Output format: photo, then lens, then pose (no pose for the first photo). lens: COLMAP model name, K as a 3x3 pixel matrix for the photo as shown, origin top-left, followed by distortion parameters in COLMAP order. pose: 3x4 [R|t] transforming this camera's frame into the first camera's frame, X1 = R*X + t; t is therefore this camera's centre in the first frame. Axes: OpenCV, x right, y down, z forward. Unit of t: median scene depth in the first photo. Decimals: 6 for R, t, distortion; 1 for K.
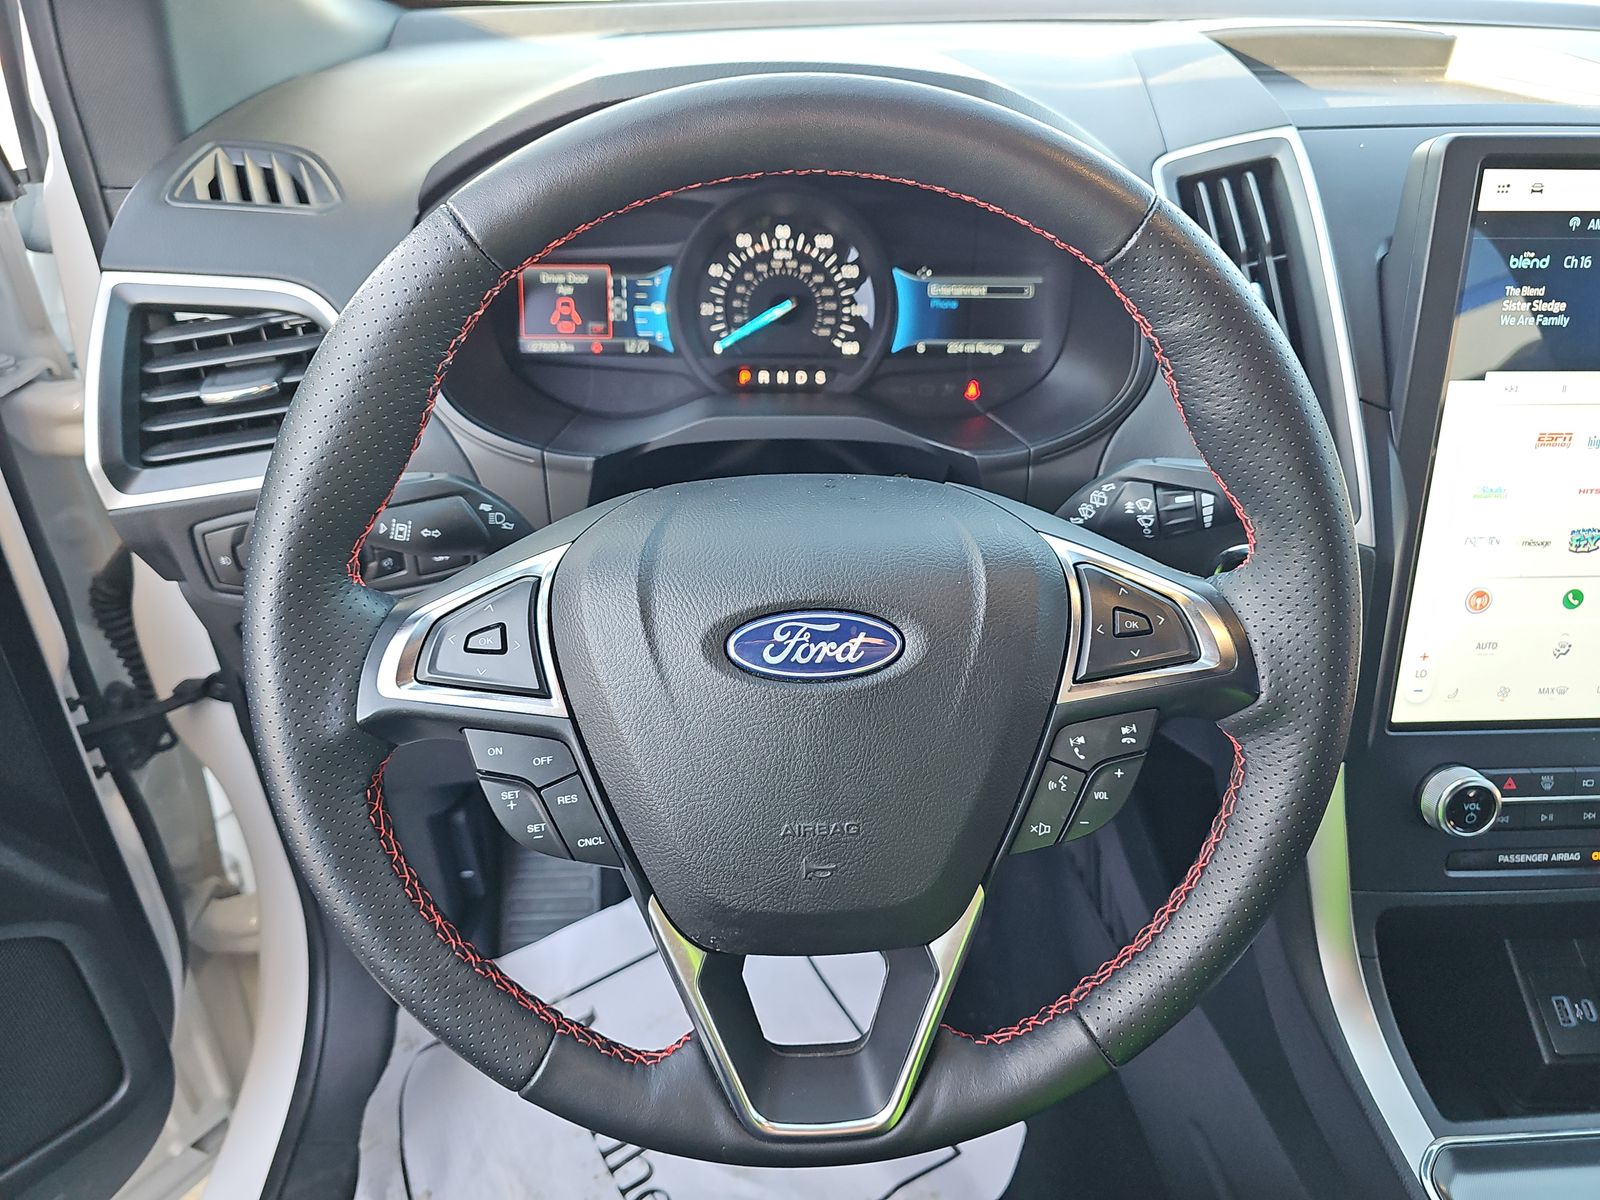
lens RADIAL K [[1105.8, 0, 800.0], [0, 1105.8, 600.0], [0, 0, 1]] dist [0.006586, -0.000472]
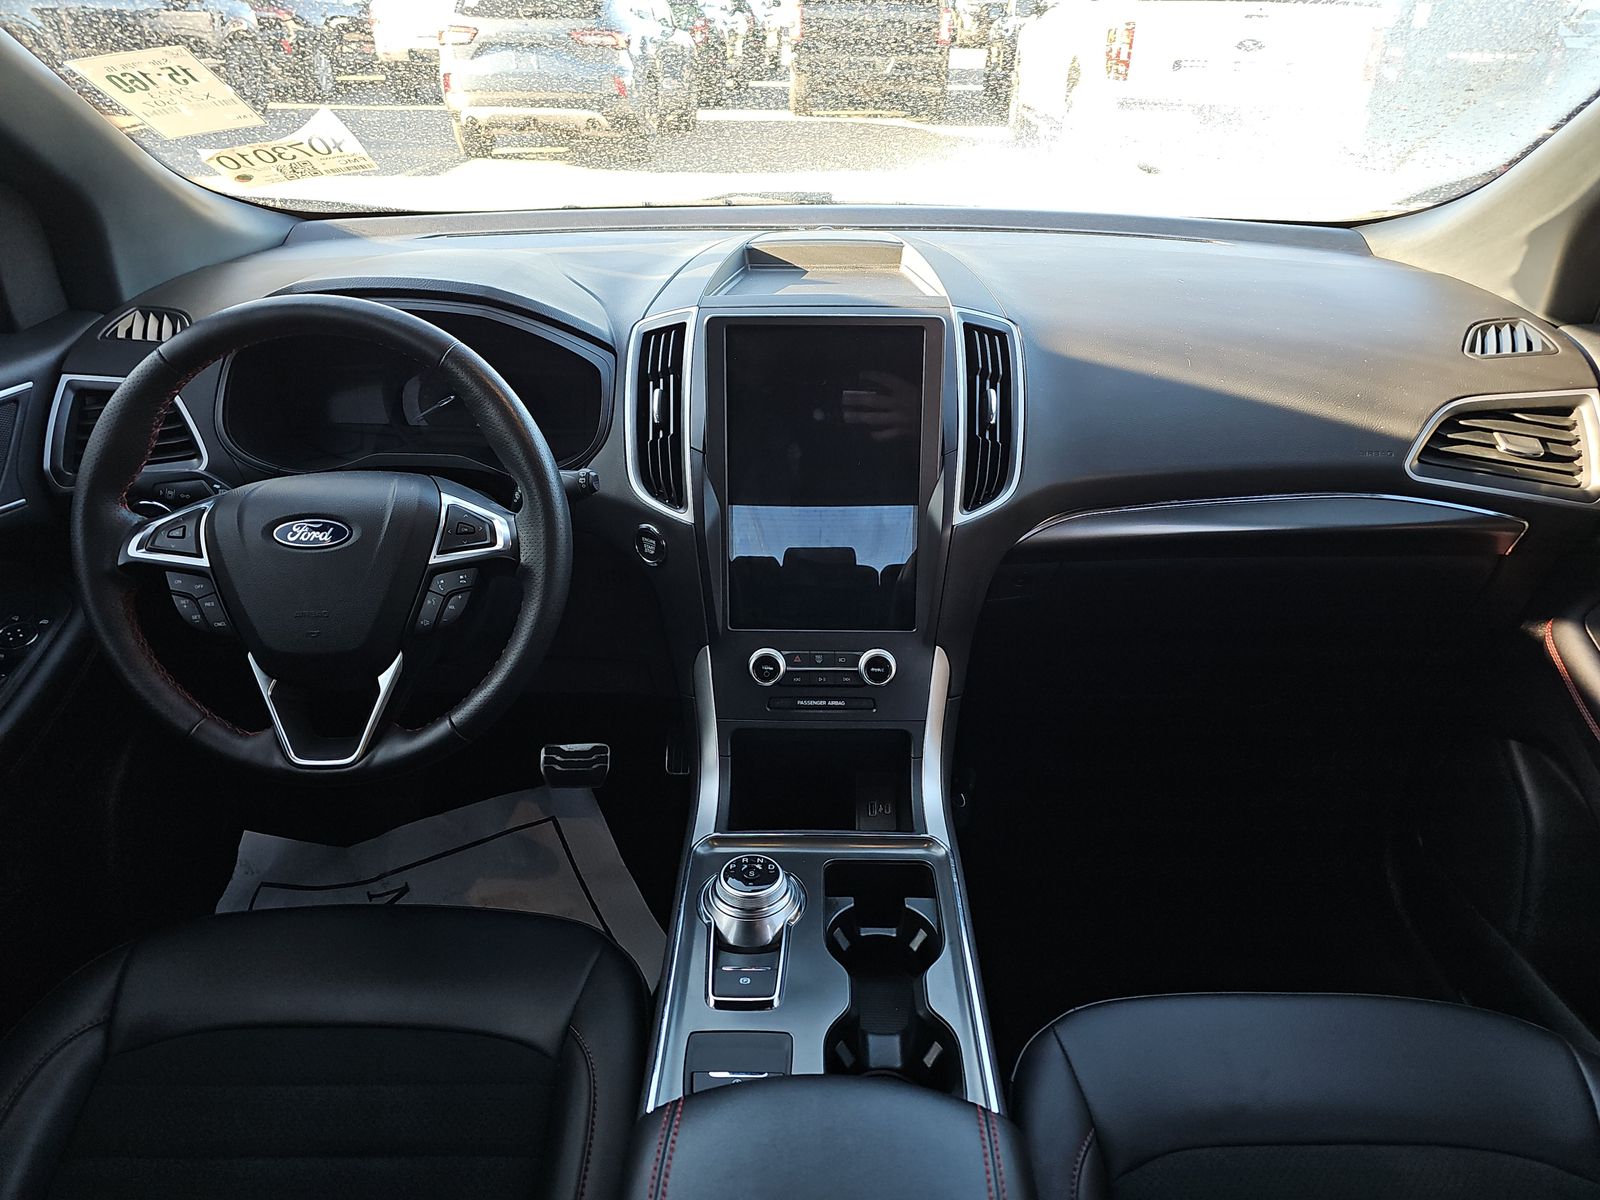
lens RADIAL K [[1105.8, 0, 800.0], [0, 1105.8, 600.0], [0, 0, 1]] dist [0.006586, -0.000472]
pose [[0.999305, 0.008008, -0.036413, 1.099390], [-0.011861, 0.994203, -0.106862, 0.406537], [0.035346, 0.107220, 0.993607, -1.234284]]
